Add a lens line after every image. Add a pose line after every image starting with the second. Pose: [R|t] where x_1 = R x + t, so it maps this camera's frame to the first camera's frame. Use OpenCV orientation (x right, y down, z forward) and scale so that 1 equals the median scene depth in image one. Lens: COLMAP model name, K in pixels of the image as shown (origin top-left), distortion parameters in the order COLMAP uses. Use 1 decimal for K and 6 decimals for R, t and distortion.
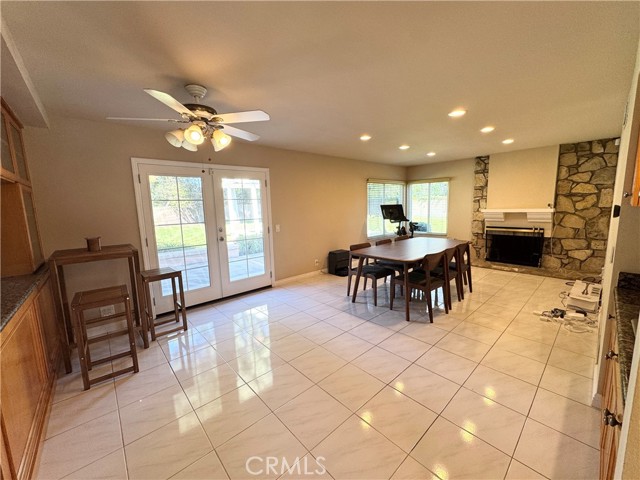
lens RADIAL K [[256.3, 0, 318.3], [0, 256.3, 239.5], [0, 0, 1]] dist [-0.005652, 0.000736]
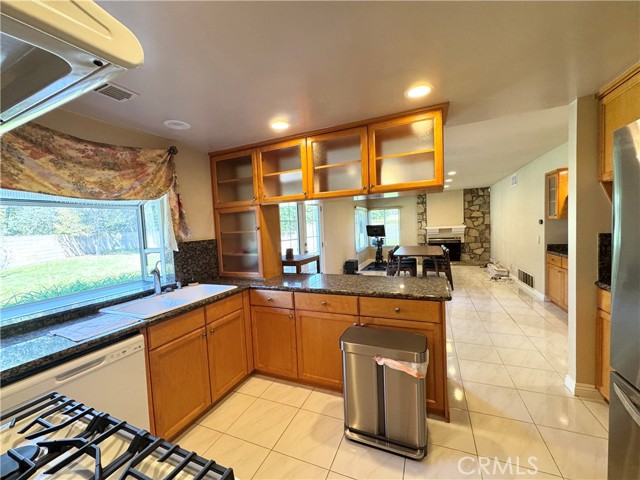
lens RADIAL K [[256.3, 0, 319.5], [0, 256.3, 239.3], [0, 0, 1]] dist [-0.005652, 0.000736]
pose [[0.907637, -0.035027, 0.418293, -0.712304], [0.075941, 0.993771, -0.081565, 0.038360], [-0.412830, 0.105797, 0.904643, -0.145809]]
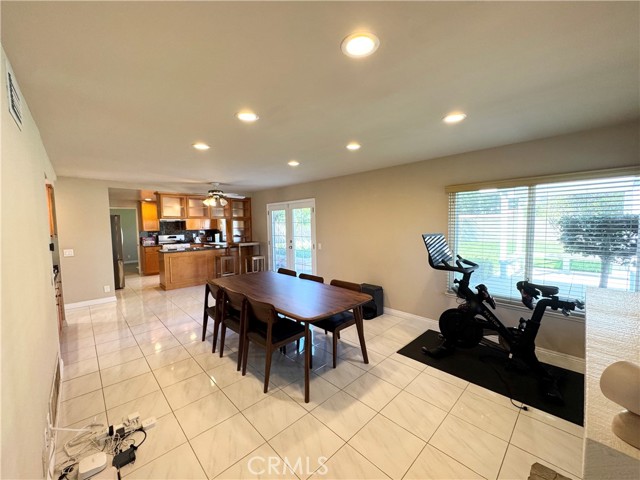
lens RADIAL K [[256.3, 0, 320.0], [0, 256.3, 238.7], [0, 0, 1]] dist [-0.005652, 0.000736]
pose [[0.032576, 0.090974, -0.995320, 1.013040], [-0.121153, 0.988865, 0.086418, -0.179402], [0.992099, 0.117771, 0.043235, 0.931503]]
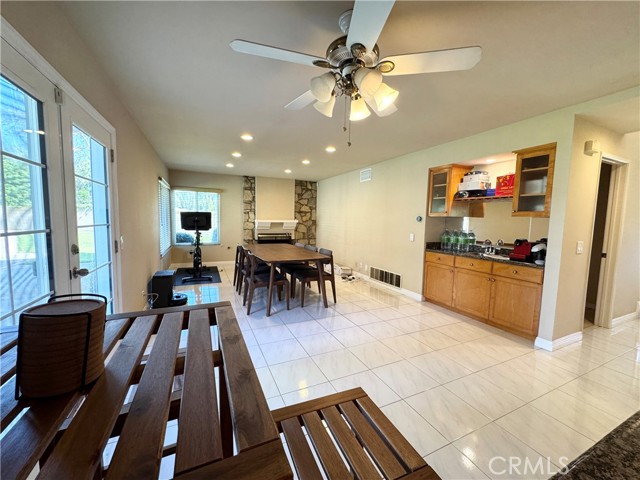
lens RADIAL K [[256.3, 0, 320.0], [0, 256.3, 239.3], [0, 0, 1]] dist [-0.005652, 0.000736]
pose [[0.288238, -0.044444, 0.956527, -0.544854], [0.098787, 0.994972, 0.016462, -0.018262], [-0.952450, 0.089748, 0.291179, 0.439309]]
